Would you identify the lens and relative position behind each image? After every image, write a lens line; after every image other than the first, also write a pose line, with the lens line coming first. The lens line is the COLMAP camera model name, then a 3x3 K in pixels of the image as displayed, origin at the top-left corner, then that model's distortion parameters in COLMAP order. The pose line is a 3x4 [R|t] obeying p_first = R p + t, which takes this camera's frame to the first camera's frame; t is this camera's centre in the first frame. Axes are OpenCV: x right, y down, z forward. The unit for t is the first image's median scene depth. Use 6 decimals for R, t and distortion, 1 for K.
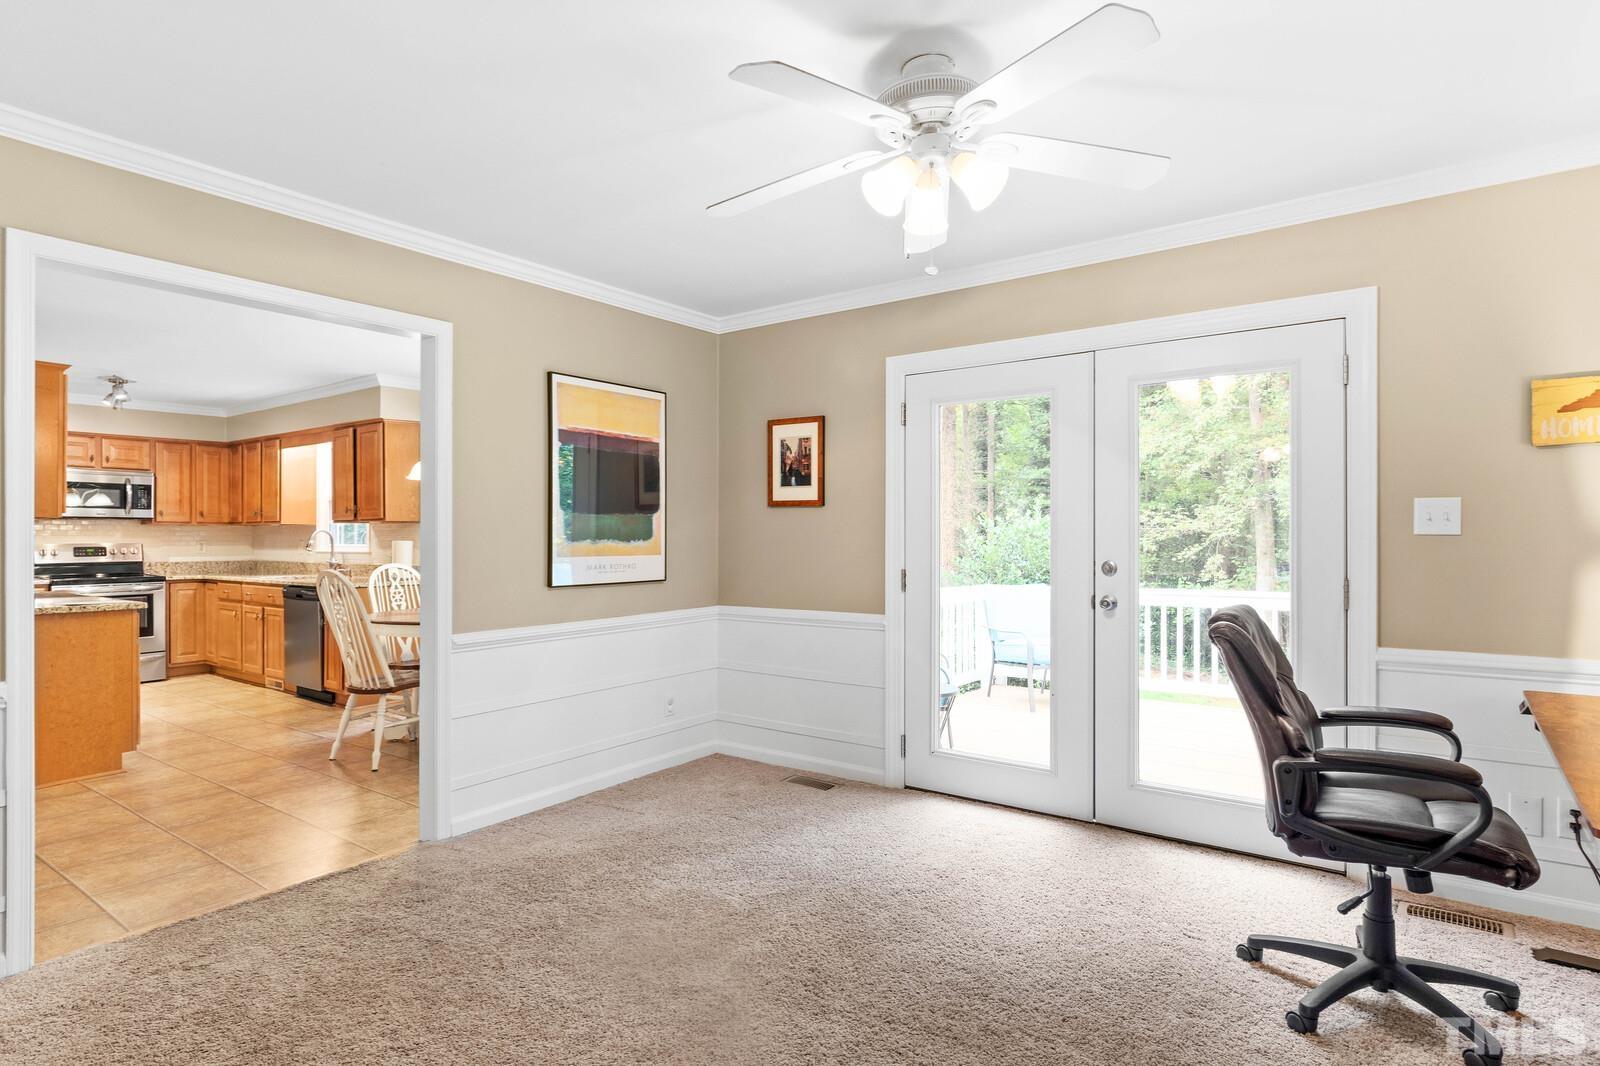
lens RADIAL K [[843.2, 0, 800.0], [0, 843.2, 533.0], [0, 0, 1]] dist [0.000639, 0.001244]
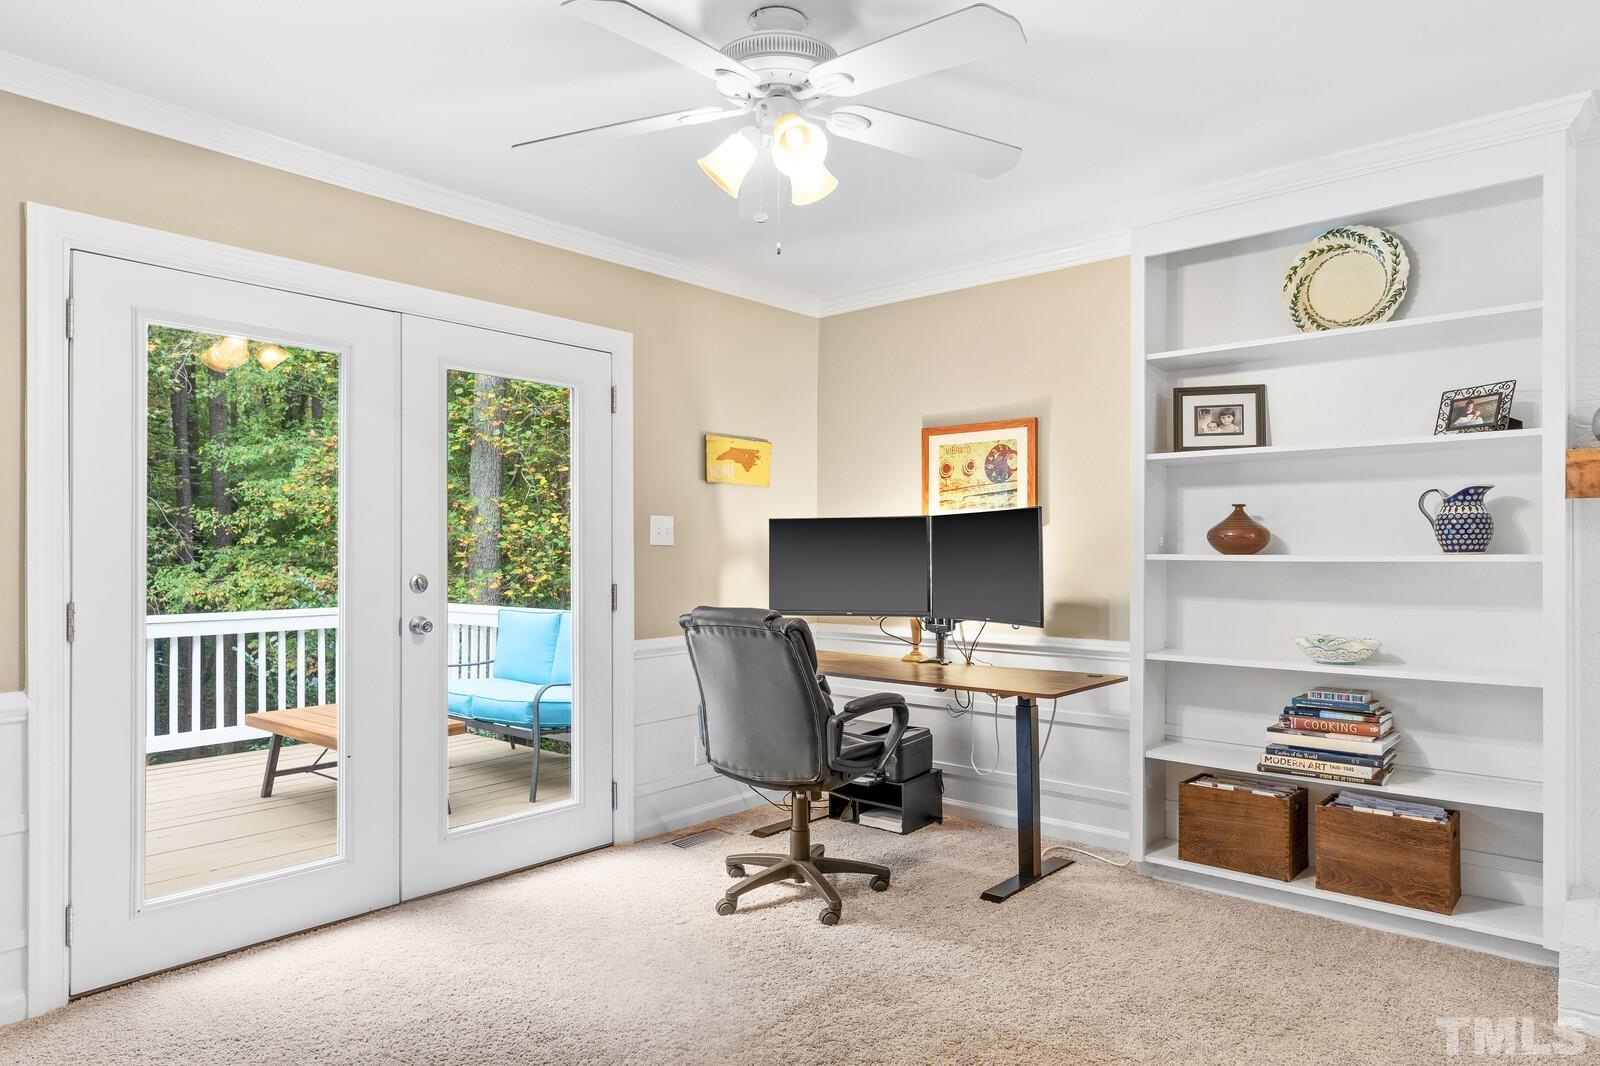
lens RADIAL K [[970.0, 0, 800.7], [0, 970.0, 548.9], [0, 0, 1]] dist [0.003287, 0.000221]
pose [[0.080430, 0.004120, 0.996752, -0.465325], [-0.006035, 0.999975, -0.003646, 0.007637], [-0.996742, -0.005723, 0.080452, 0.473592]]
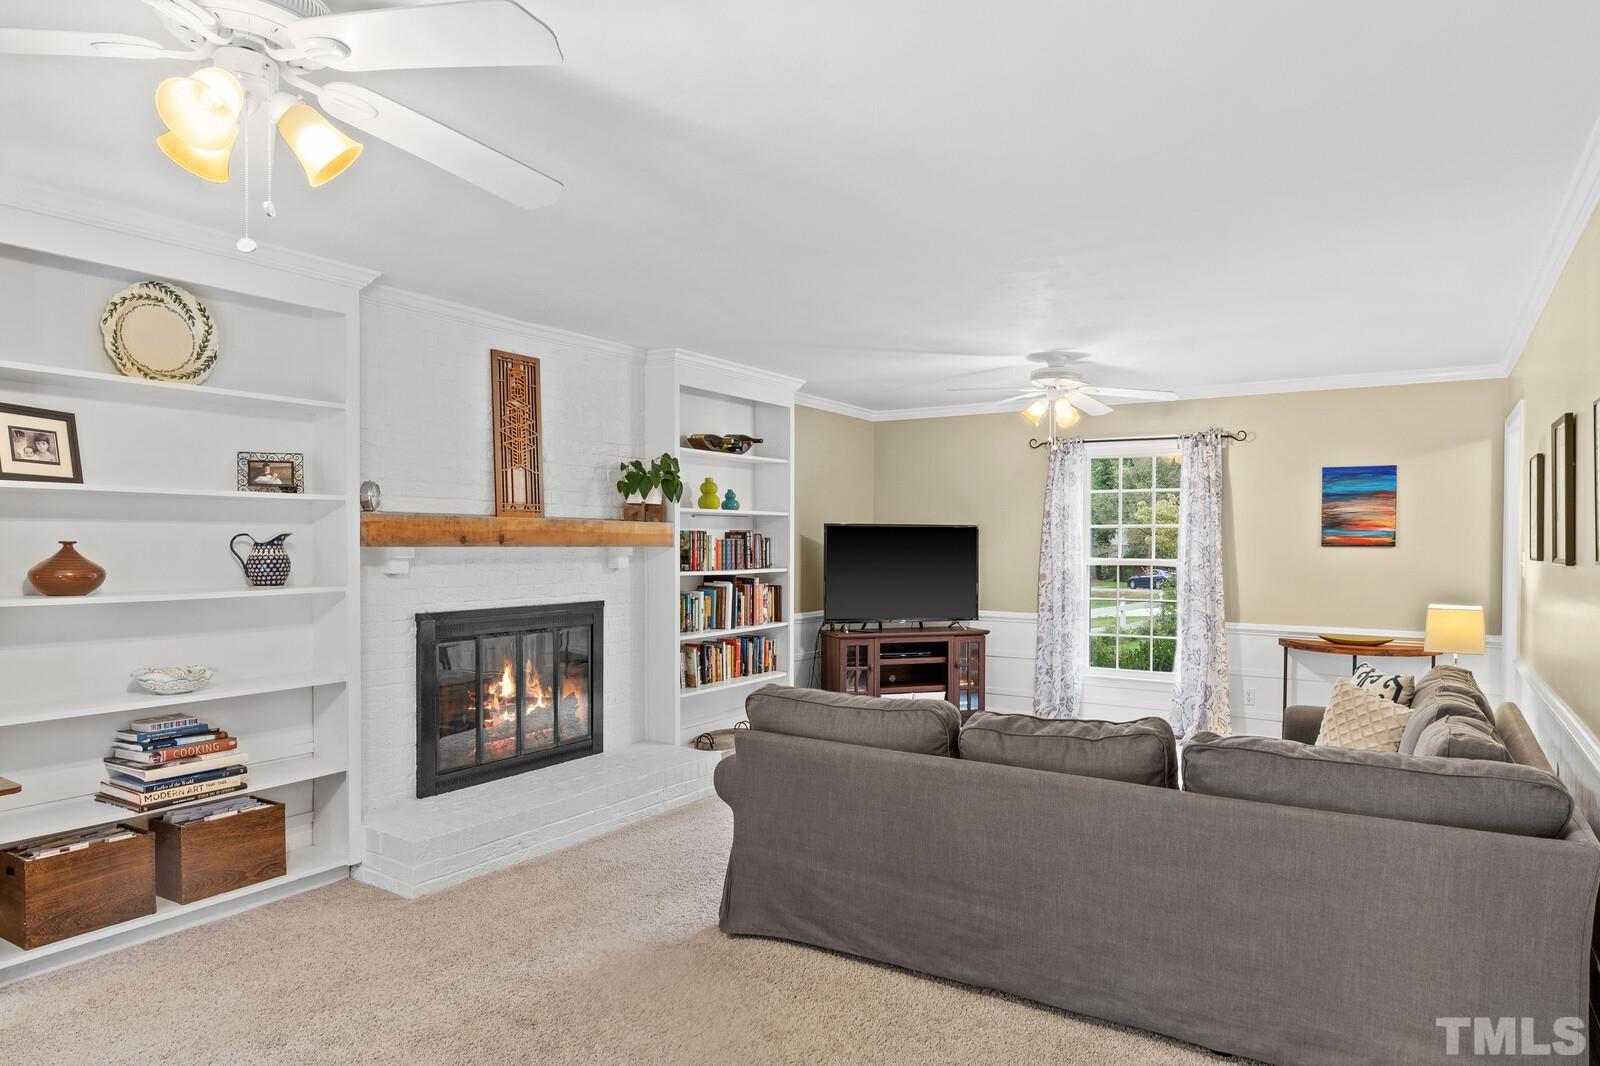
lens RADIAL K [[970.0, 0, 800.7], [0, 970.0, 548.9], [0, 0, 1]] dist [0.003287, 0.000221]
pose [[-0.997255, -0.000836, -0.074037, -0.123211], [-0.001003, 0.999997, 0.002216, -0.032874], [0.074035, 0.002284, -0.997253, 0.988041]]
